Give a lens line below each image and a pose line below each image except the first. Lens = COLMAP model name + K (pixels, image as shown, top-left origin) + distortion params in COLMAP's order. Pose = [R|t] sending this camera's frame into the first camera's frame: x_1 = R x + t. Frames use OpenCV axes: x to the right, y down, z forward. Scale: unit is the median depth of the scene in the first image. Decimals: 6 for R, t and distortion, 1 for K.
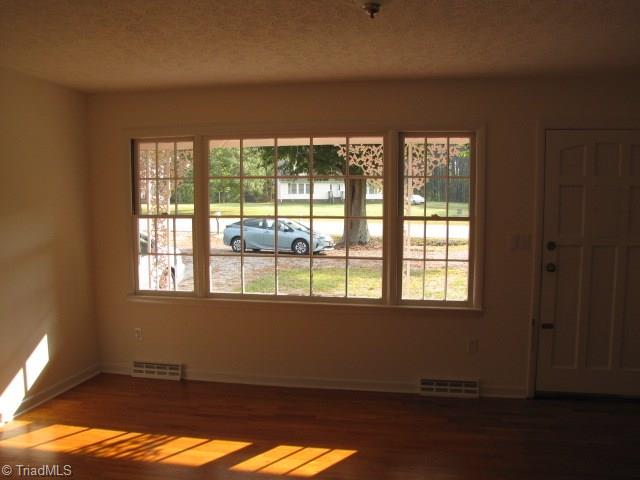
lens RADIAL K [[539.6, 0, 321.2], [0, 539.6, 244.9], [0, 0, 1]] dist [-0.115077, 0.047200]
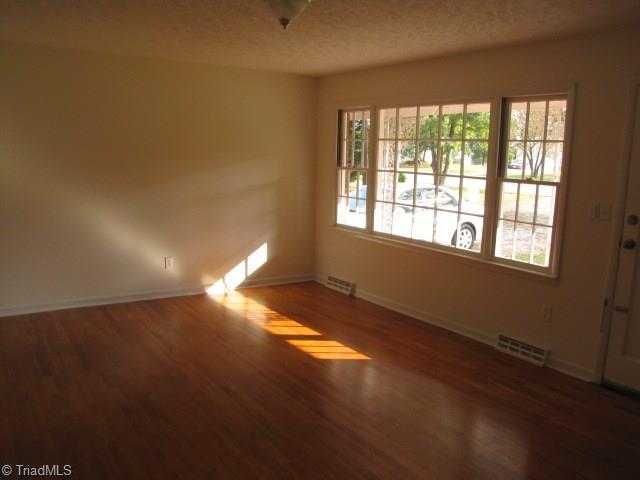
lens RADIAL K [[539.6, 0, 318.9], [0, 539.6, 234.6], [0, 0, 1]] dist [-0.115077, 0.047200]
pose [[0.702773, 0.127971, -0.699810, 0.653098], [-0.095234, 0.991757, 0.085721, 0.001434], [0.705011, 0.006404, 0.709167, 0.011952]]
